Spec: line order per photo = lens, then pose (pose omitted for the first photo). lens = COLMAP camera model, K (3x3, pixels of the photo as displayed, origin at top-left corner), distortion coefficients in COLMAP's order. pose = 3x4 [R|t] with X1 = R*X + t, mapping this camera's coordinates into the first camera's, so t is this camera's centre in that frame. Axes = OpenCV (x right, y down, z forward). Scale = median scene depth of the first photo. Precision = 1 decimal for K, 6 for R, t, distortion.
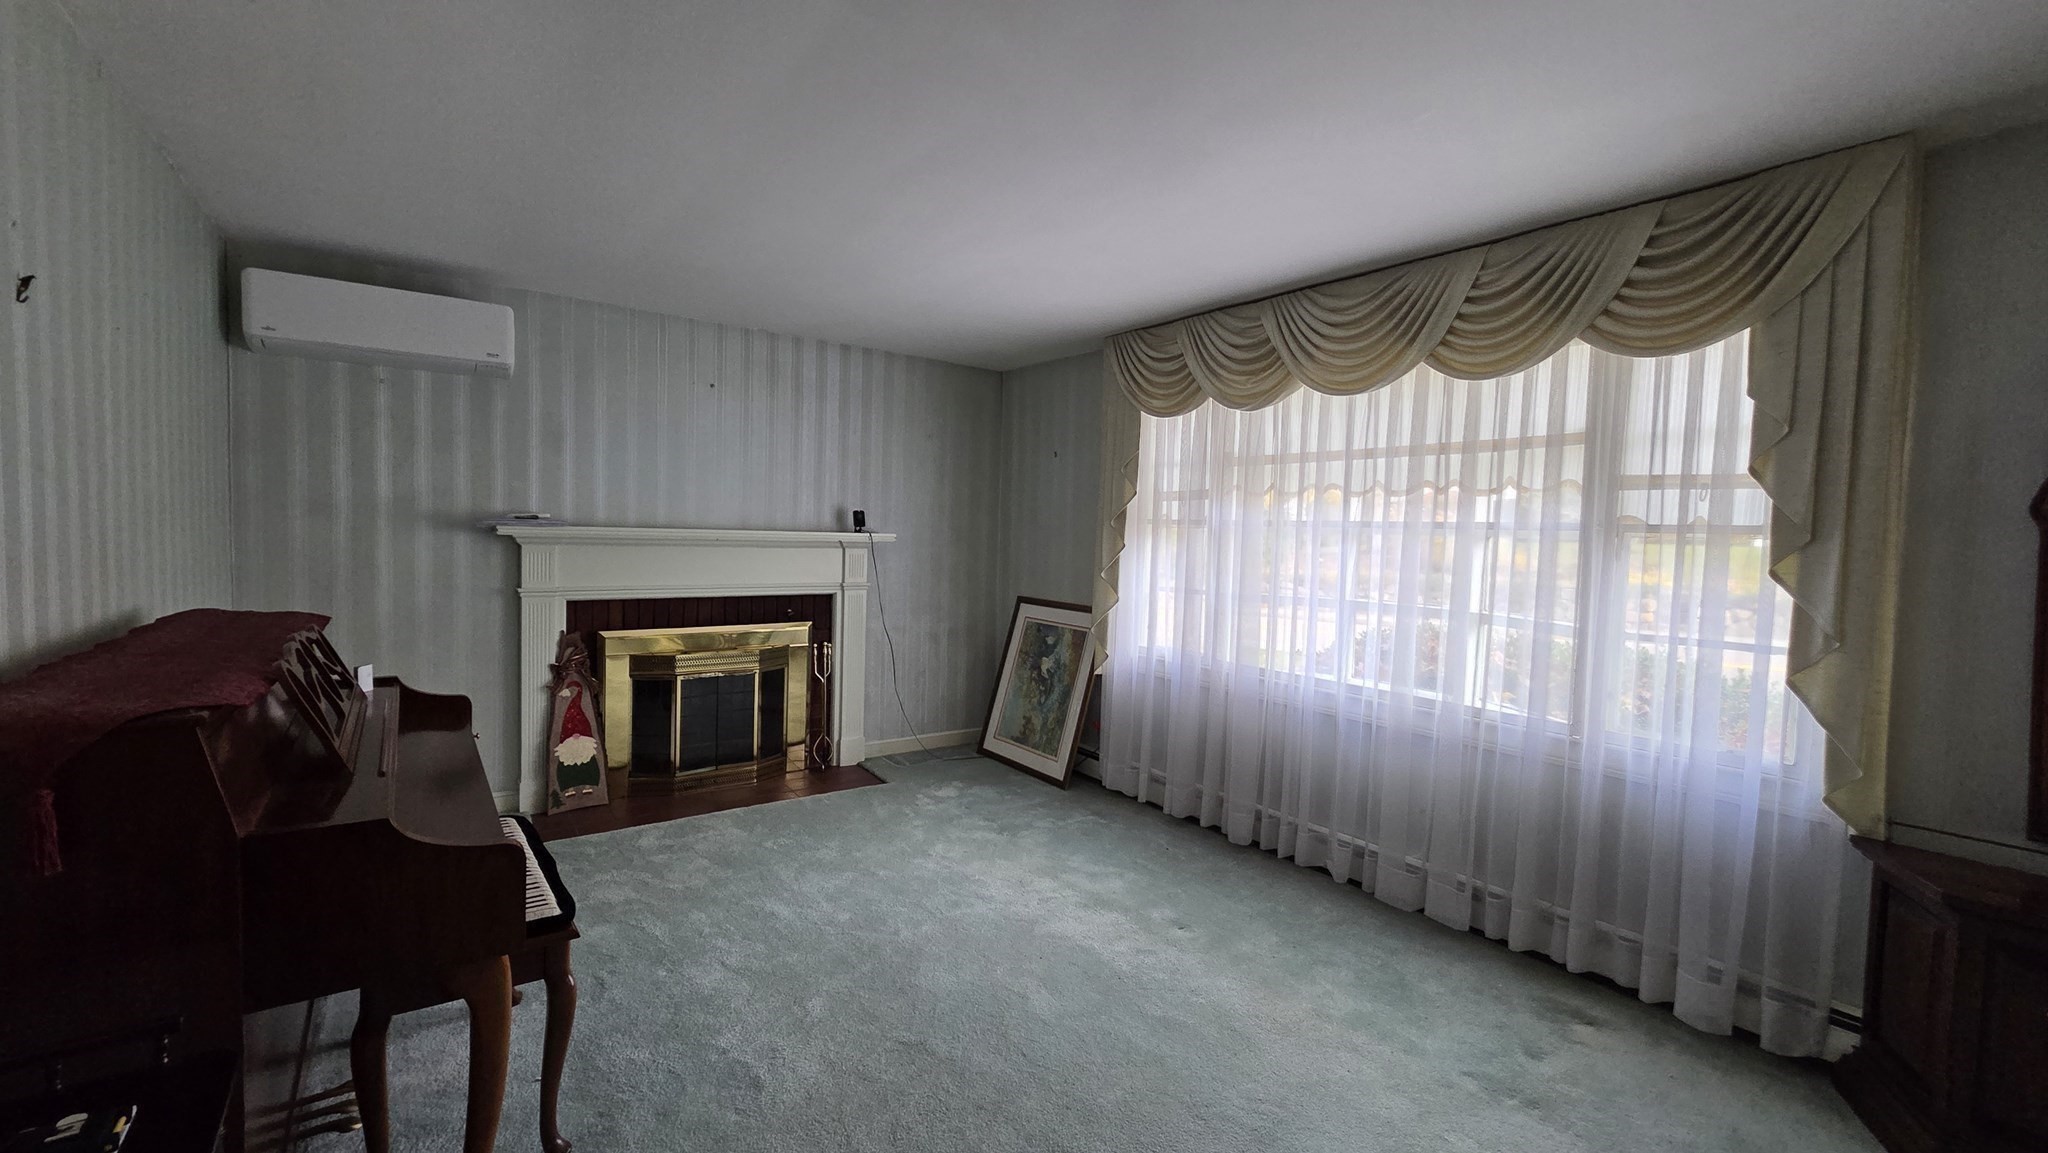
lens RADIAL K [[840.7, 0, 1024.0], [0, 840.7, 576.5], [0, 0, 1]] dist [0.007760, -0.000646]
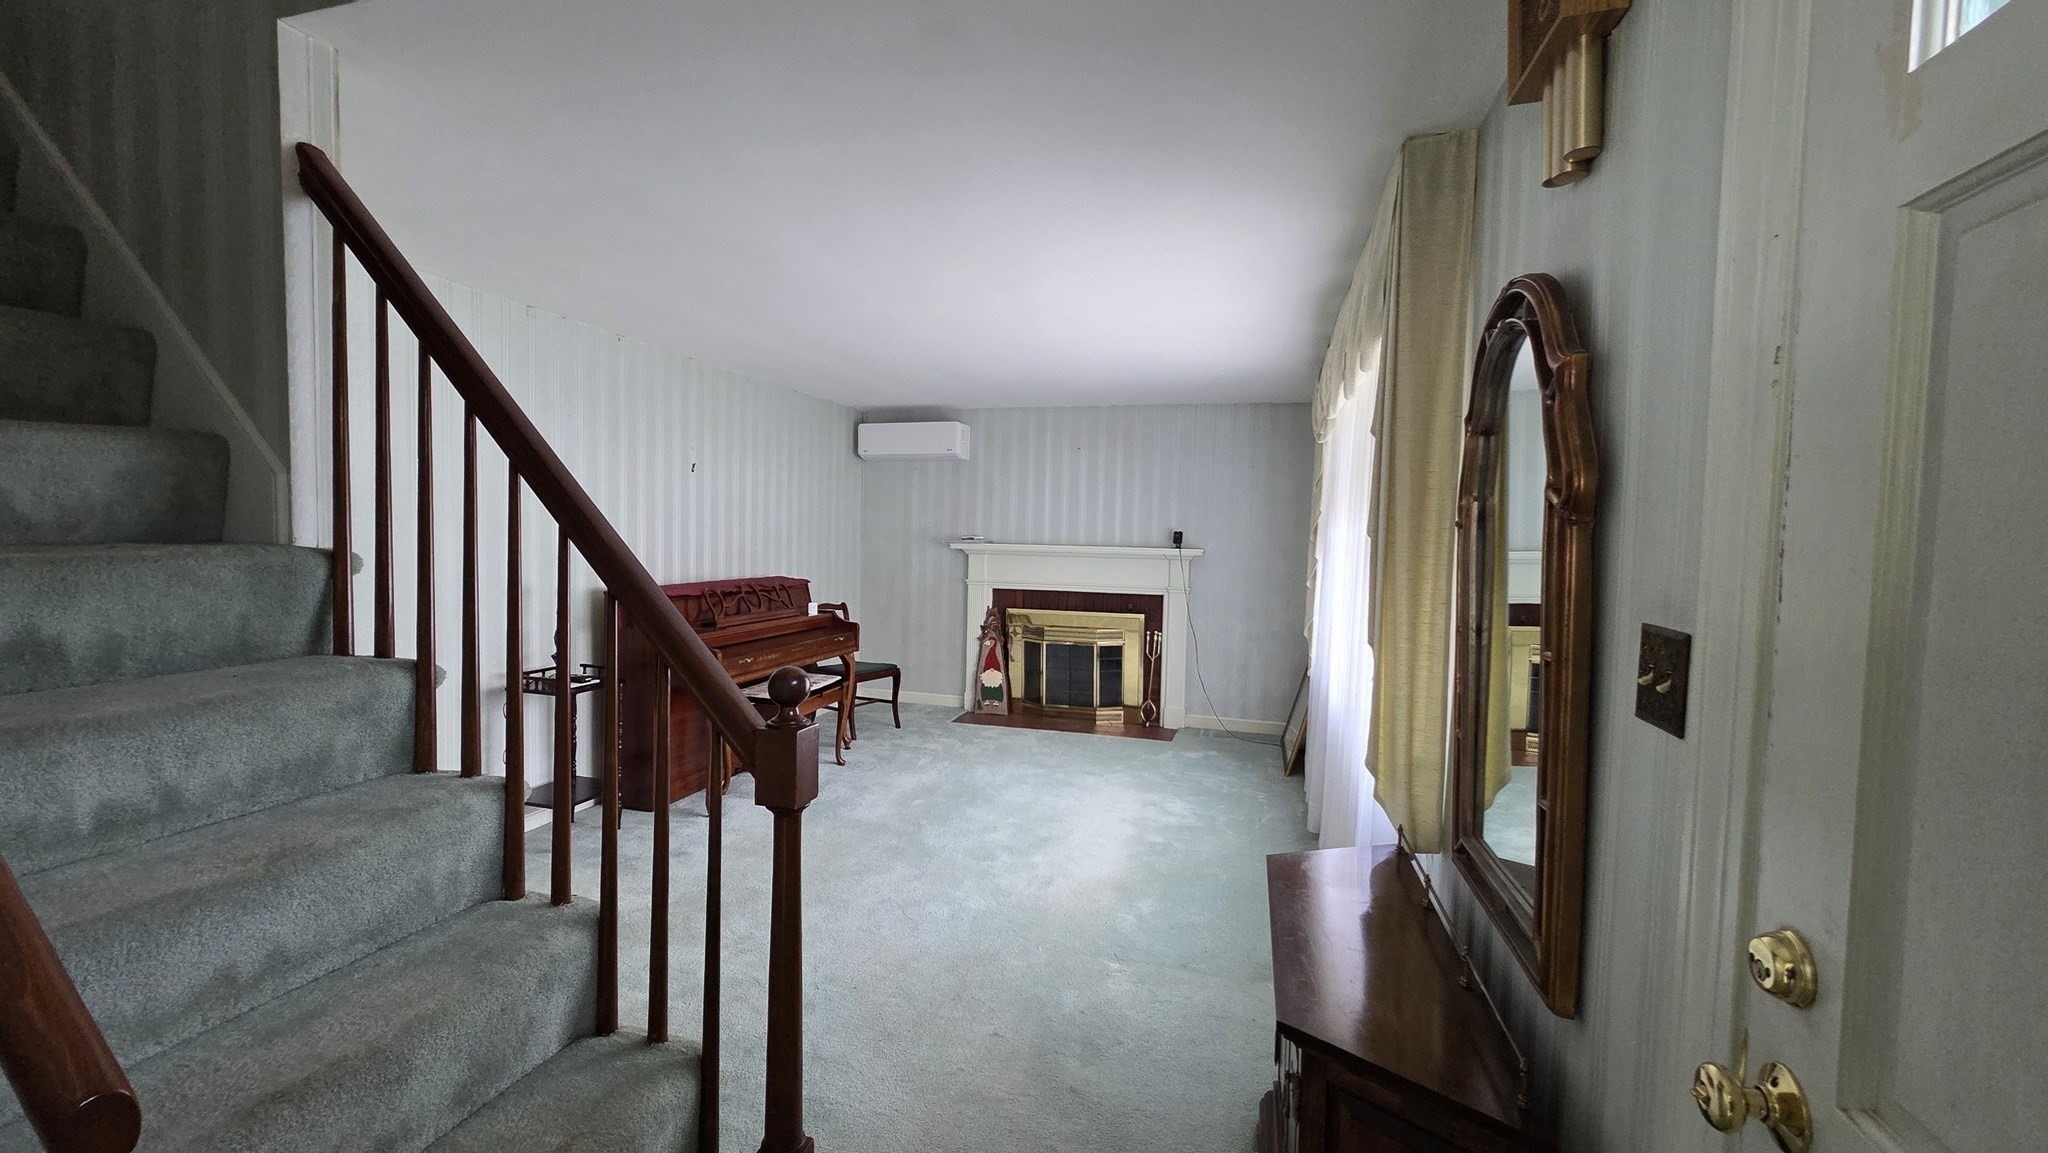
lens RADIAL K [[840.7, 0, 1024.0], [0, 840.7, 576.5], [0, 0, 1]] dist [0.007760, -0.000646]
pose [[0.610166, 0.023025, -0.791939, 0.814928], [-0.047771, 0.998828, -0.007766, 0.015087], [0.790832, 0.042570, 0.610551, 0.029902]]
